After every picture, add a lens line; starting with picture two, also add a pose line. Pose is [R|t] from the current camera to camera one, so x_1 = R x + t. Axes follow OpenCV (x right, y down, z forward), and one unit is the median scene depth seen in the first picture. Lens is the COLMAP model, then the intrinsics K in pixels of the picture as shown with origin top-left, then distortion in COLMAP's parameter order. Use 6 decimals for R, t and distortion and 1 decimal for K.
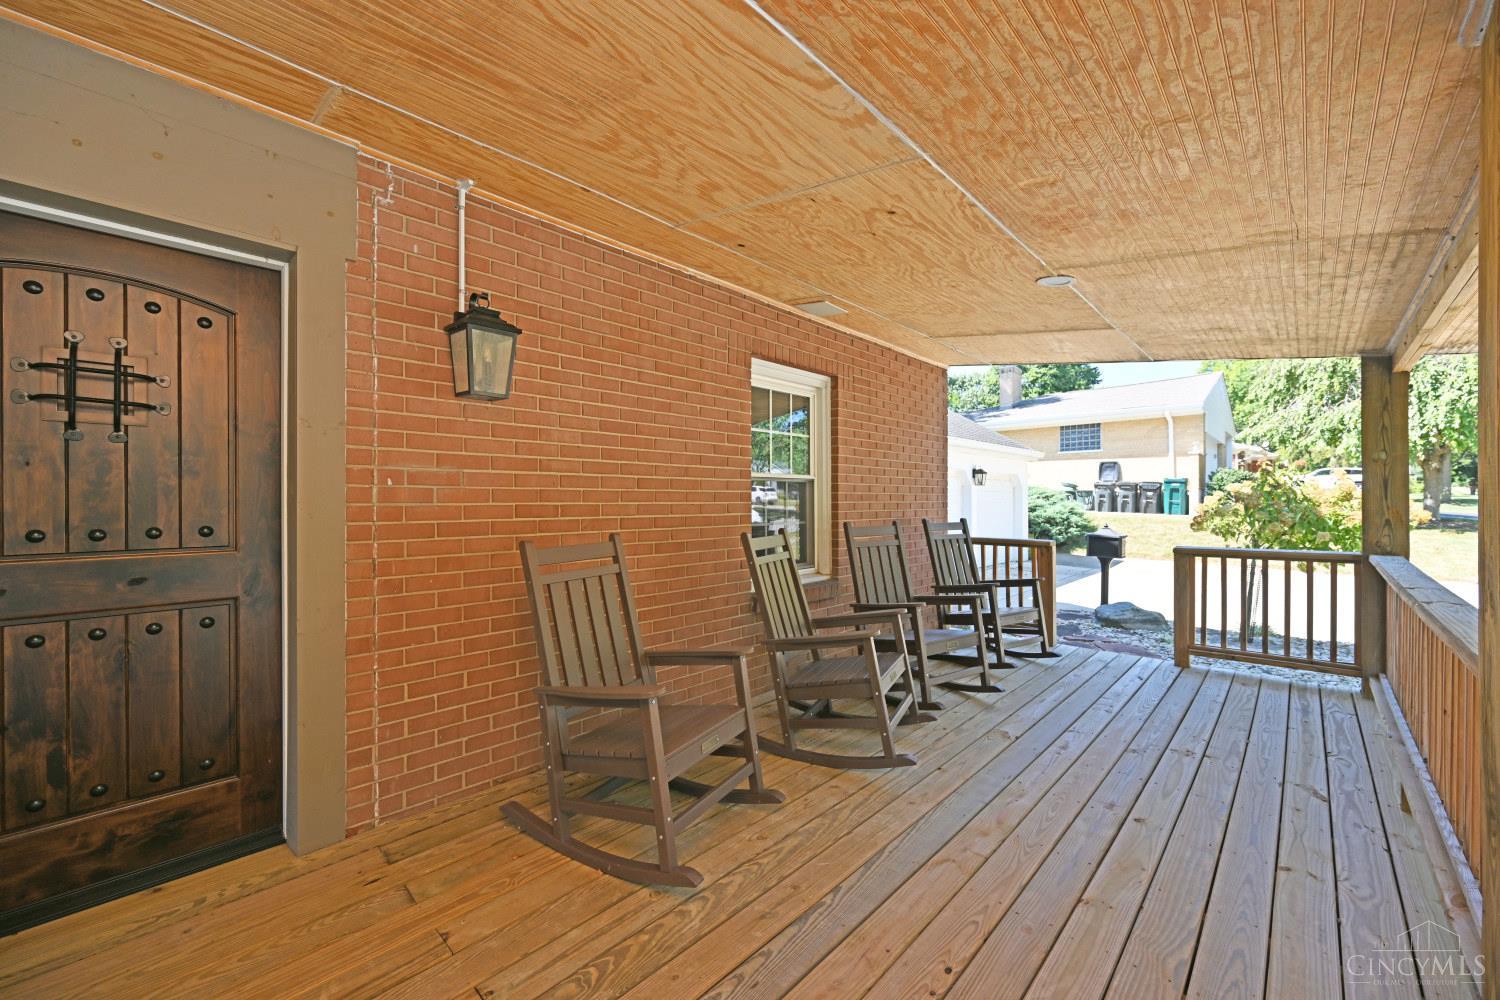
lens RADIAL K [[586.6, 0, 749.9], [0, 586.6, 501.5], [0, 0, 1]] dist [-0.001534, 0.000055]
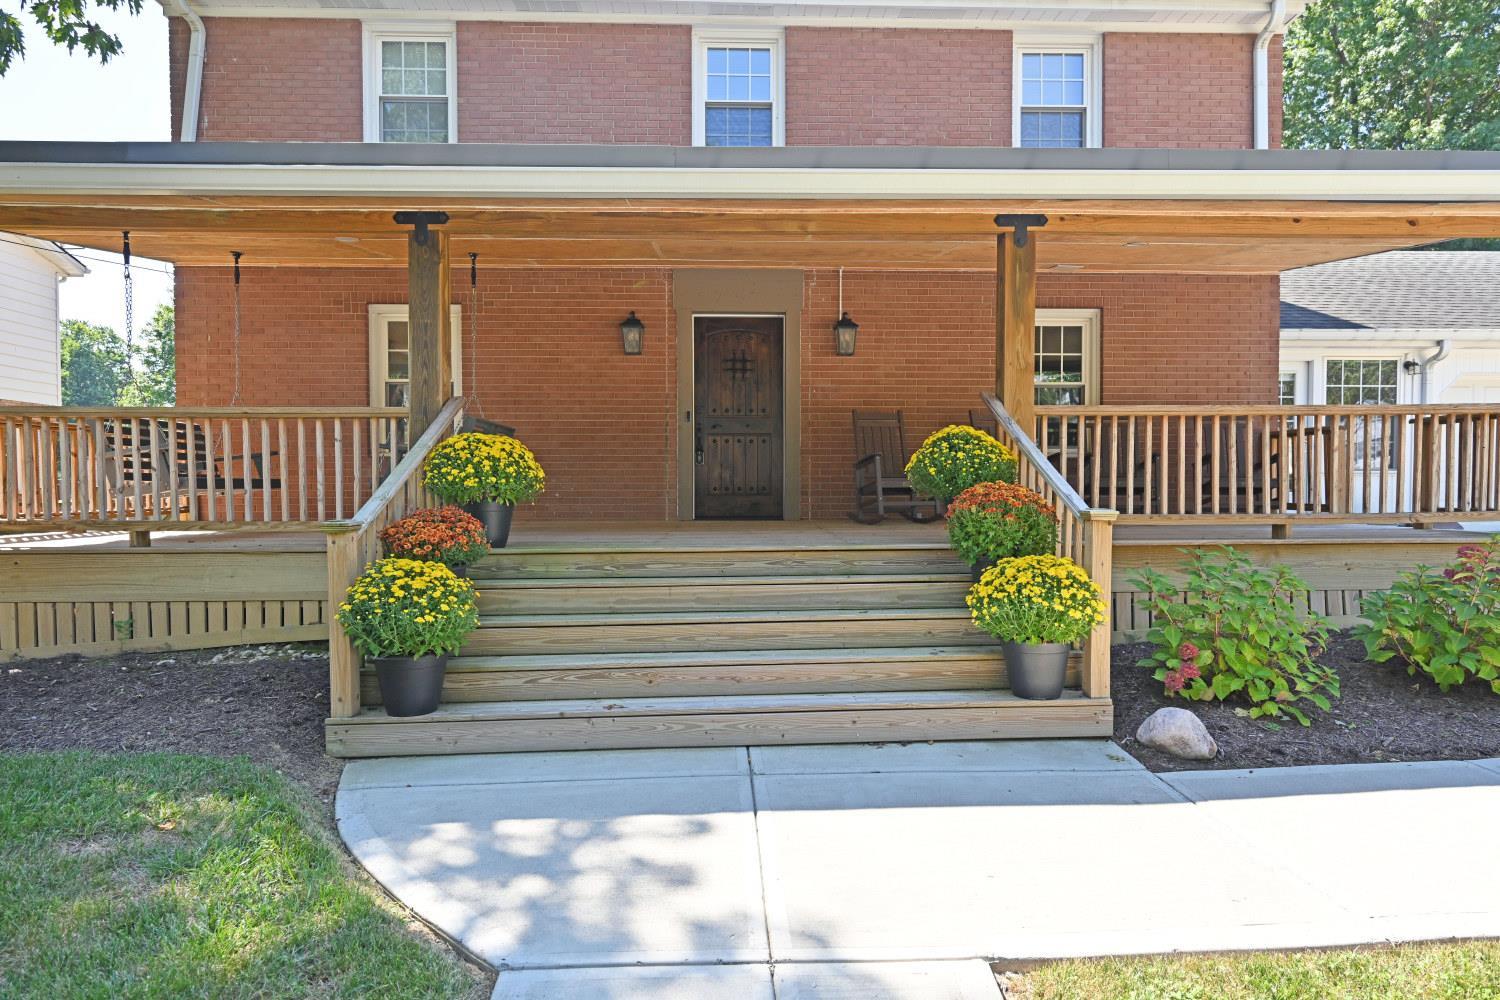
lens RADIAL K [[821.0, 0, 753.9], [0, 821.0, 506.2], [0, 0, 1]] dist [-0.000228, 0.000528]
pose [[0.712427, 0.019502, -0.701475, 1.767425], [-0.001220, 0.999647, 0.026553, 0.381424], [0.701745, -0.018061, 0.712199, -1.805213]]
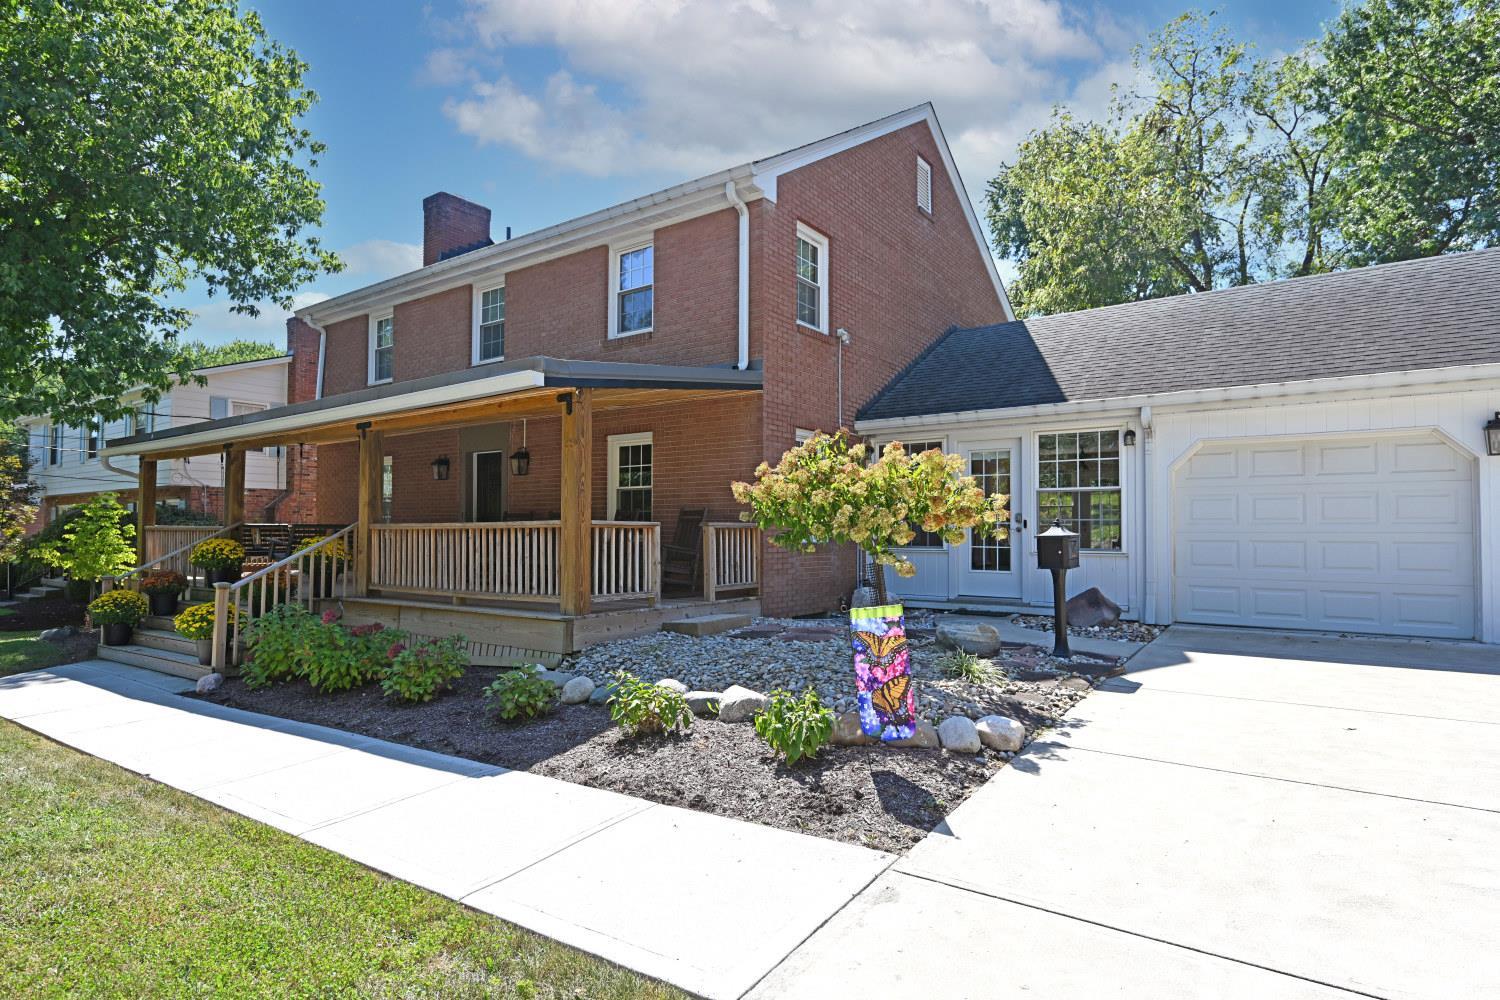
lens RADIAL K [[821.0, 0, 743.2], [0, 821.0, 504.4], [0, 0, 1]] dist [-0.000228, 0.000528]
pose [[0.142291, -0.027527, -0.989442, 5.226865], [-0.001569, 0.999606, -0.028035, 0.168887], [0.989824, 0.005541, 0.142191, 1.760637]]
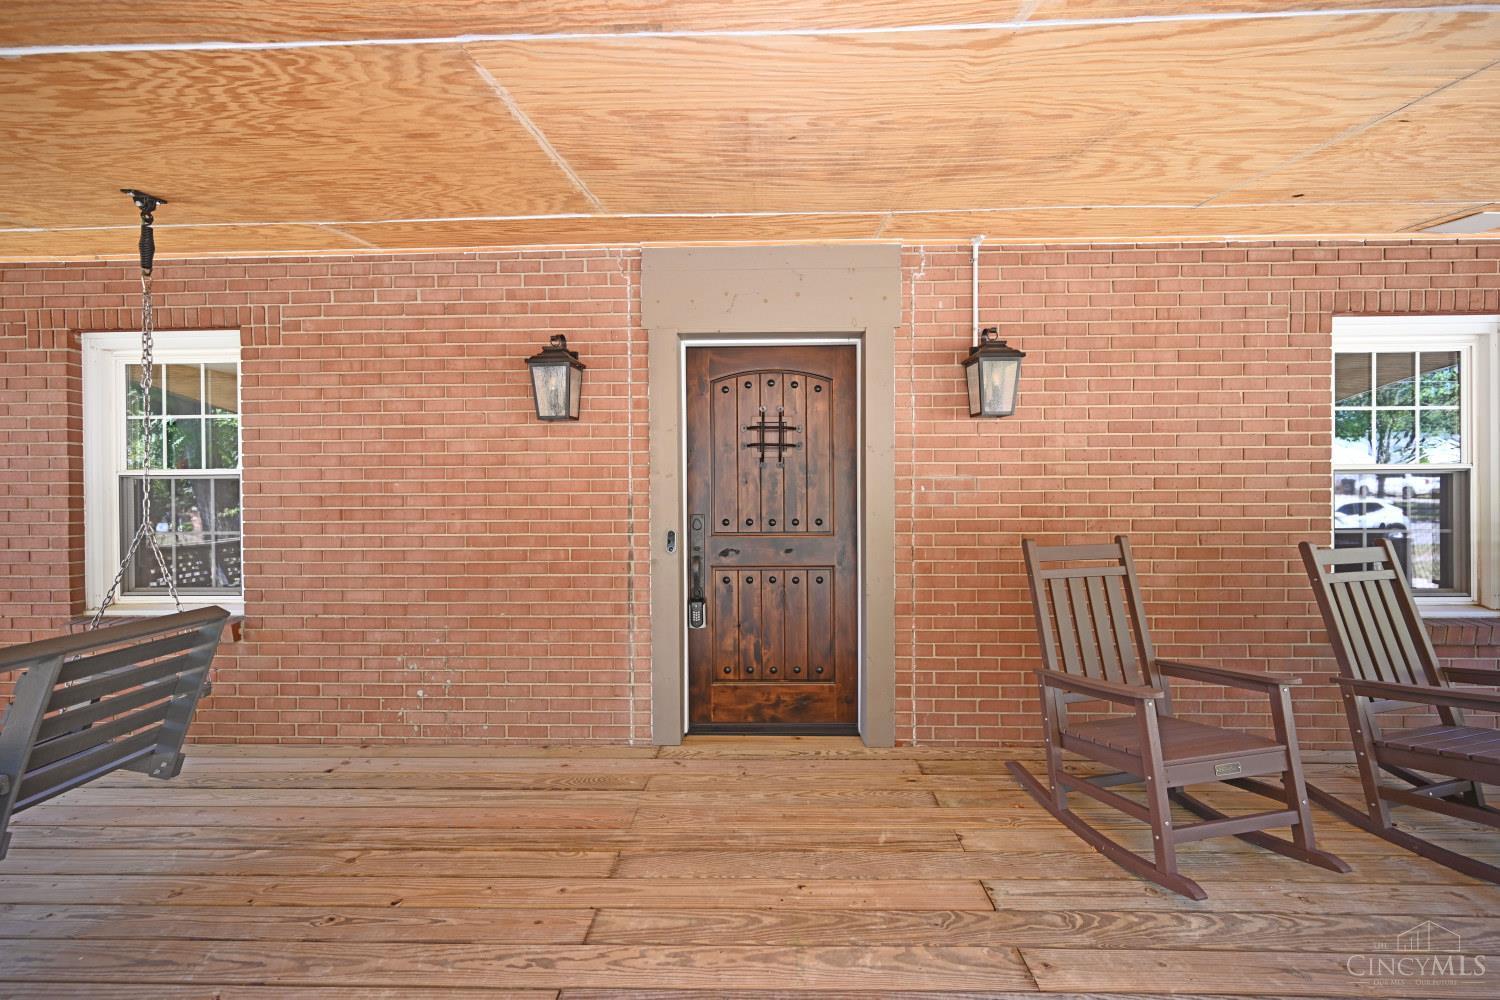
lens RADIAL K [[586.6, 0, 754.1], [0, 586.6, 497.0], [0, 0, 1]] dist [-0.001534, 0.000055]
pose [[0.671323, 0.002919, -0.741160, 0.105183], [0.003616, 0.999967, 0.007214, -0.024519], [0.741156, -0.007523, 0.671290, -0.161221]]
